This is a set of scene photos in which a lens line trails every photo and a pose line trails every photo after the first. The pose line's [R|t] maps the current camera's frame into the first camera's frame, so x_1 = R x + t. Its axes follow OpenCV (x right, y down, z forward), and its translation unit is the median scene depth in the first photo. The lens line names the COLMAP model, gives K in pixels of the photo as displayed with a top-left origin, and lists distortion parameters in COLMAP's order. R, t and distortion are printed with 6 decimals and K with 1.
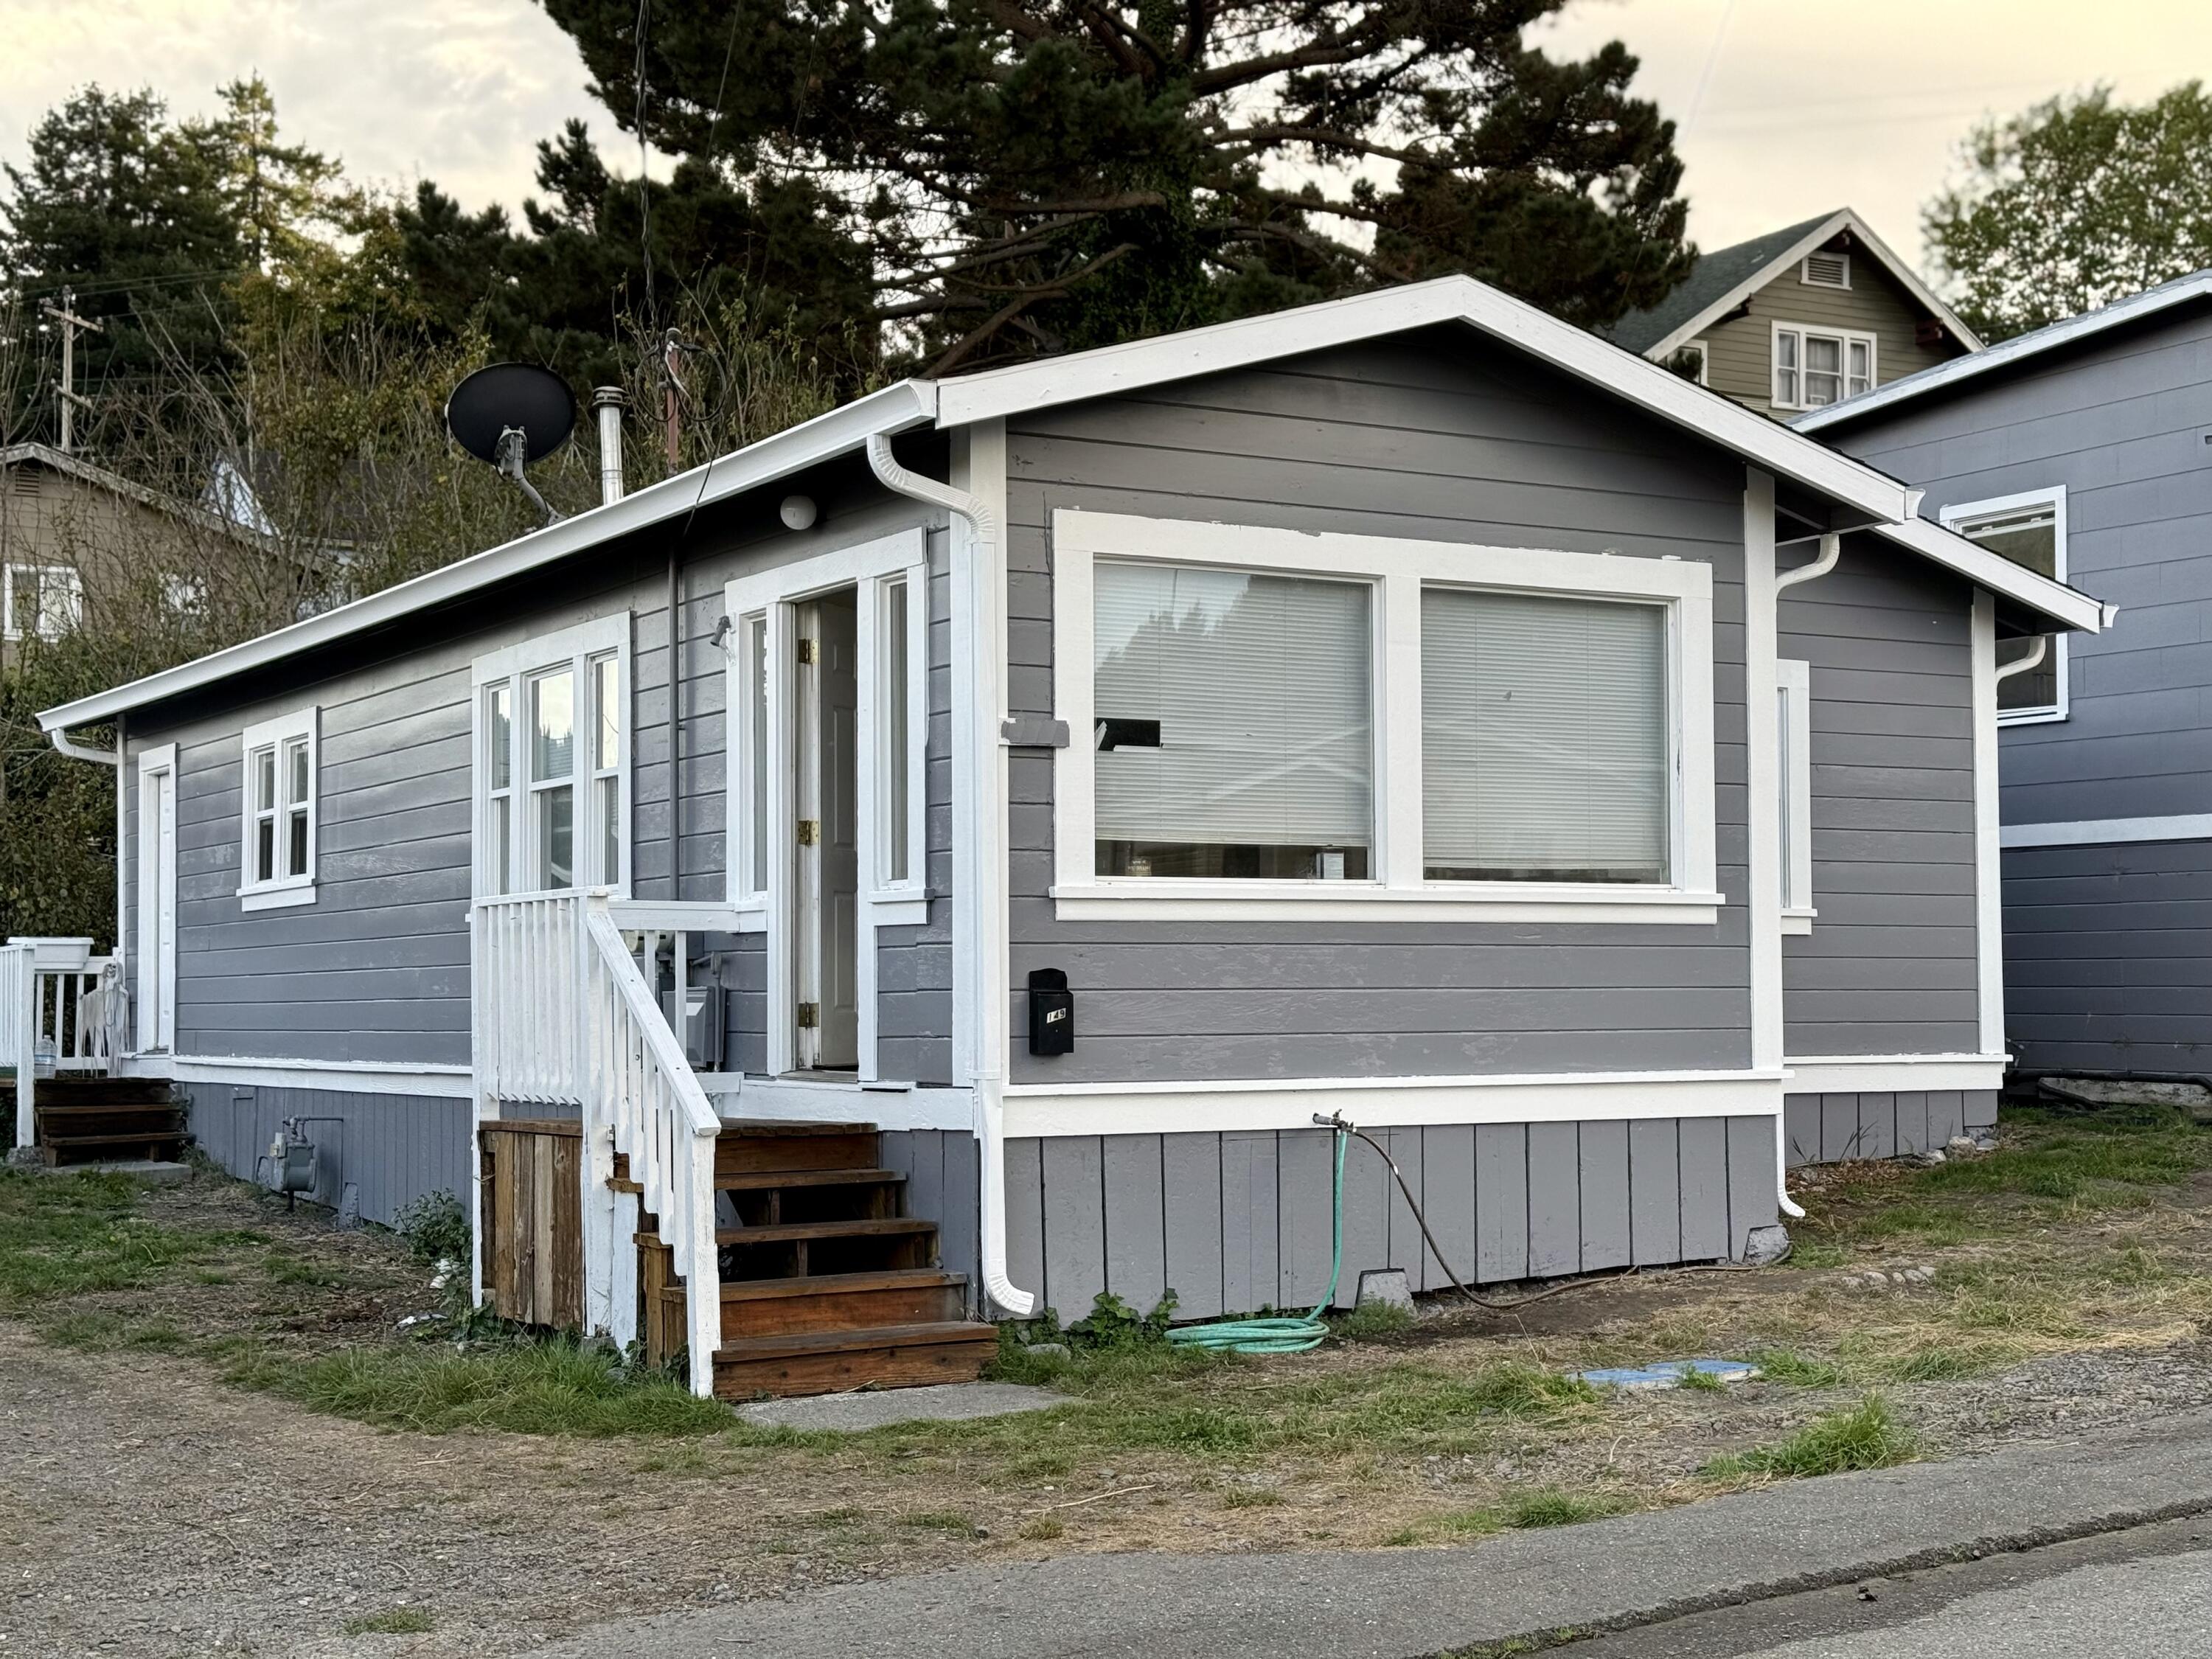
lens RADIAL K [[3002.8, 0, 1106.0], [0, 3002.8, 829.5], [0, 0, 1]] dist [0.119410, 0.013600]
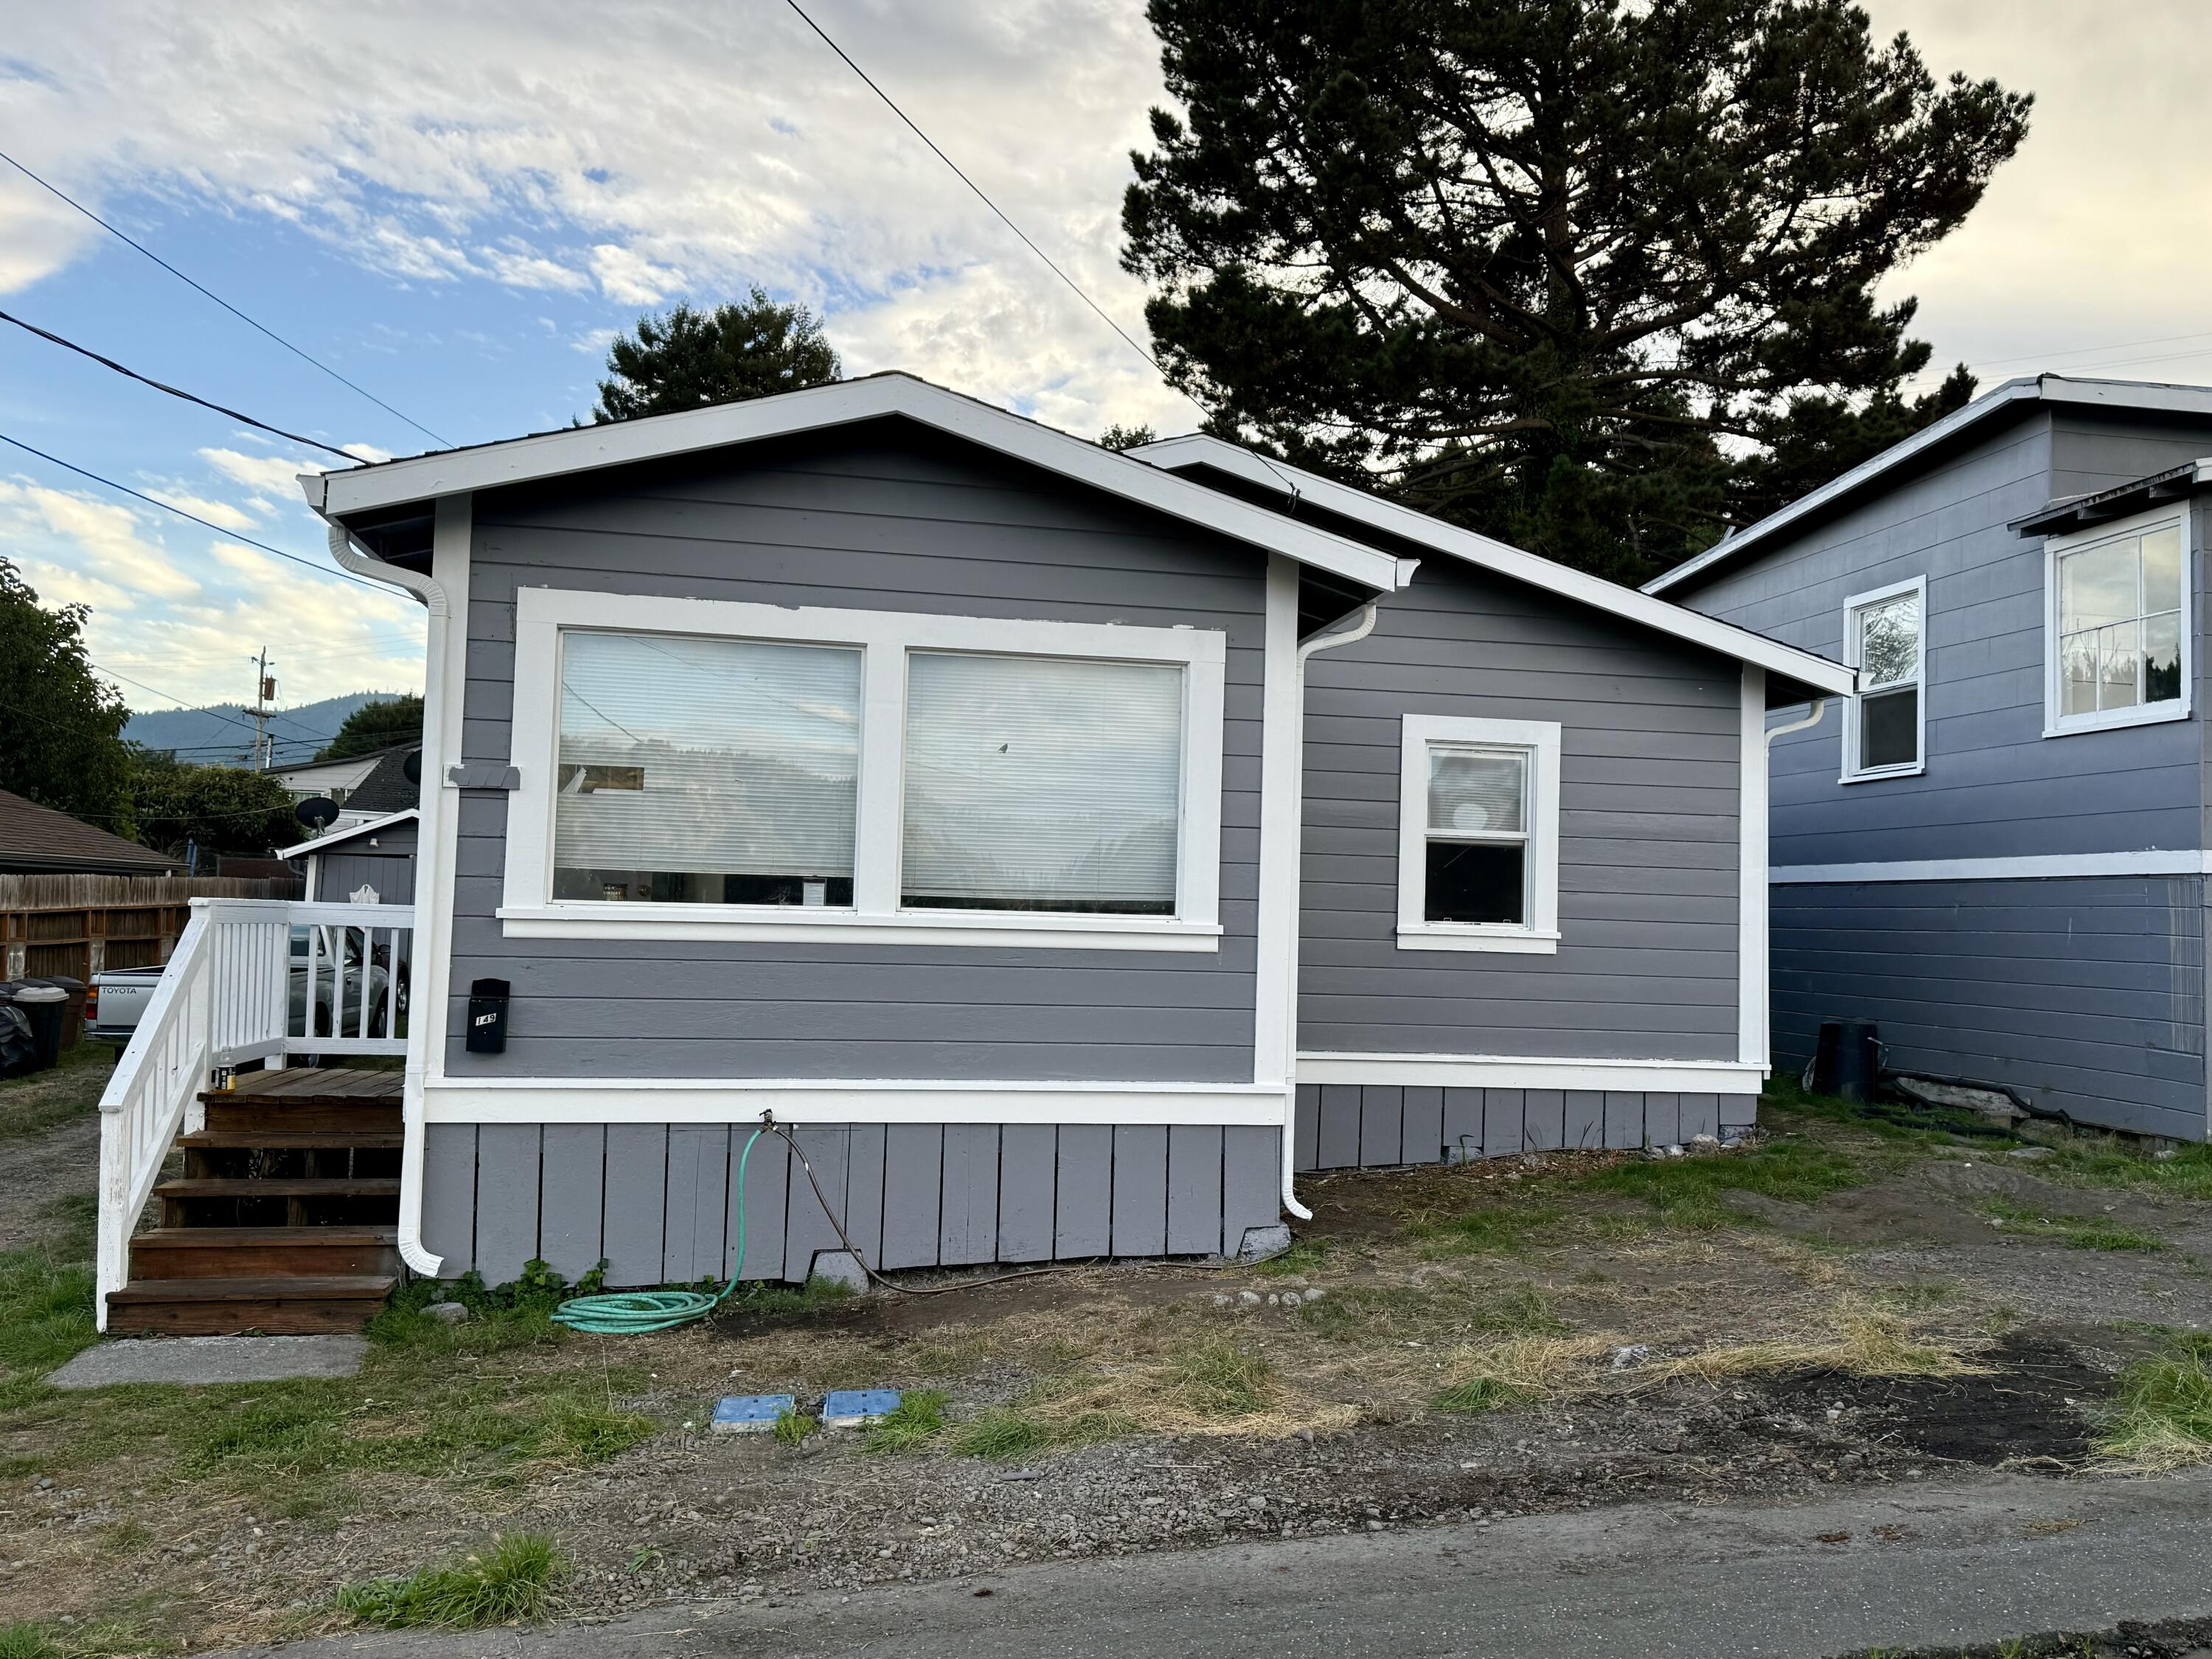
lens RADIAL K [[1767.5, 0, 1106.0], [0, 1767.5, 829.5], [0, 0, 1]] dist [0.140841, -0.255912]
pose [[0.943378, 0.015012, -0.331380, 0.391108], [-0.016568, 0.999861, -0.001870, -0.012886], [0.331306, 0.007255, 0.943496, 0.375990]]
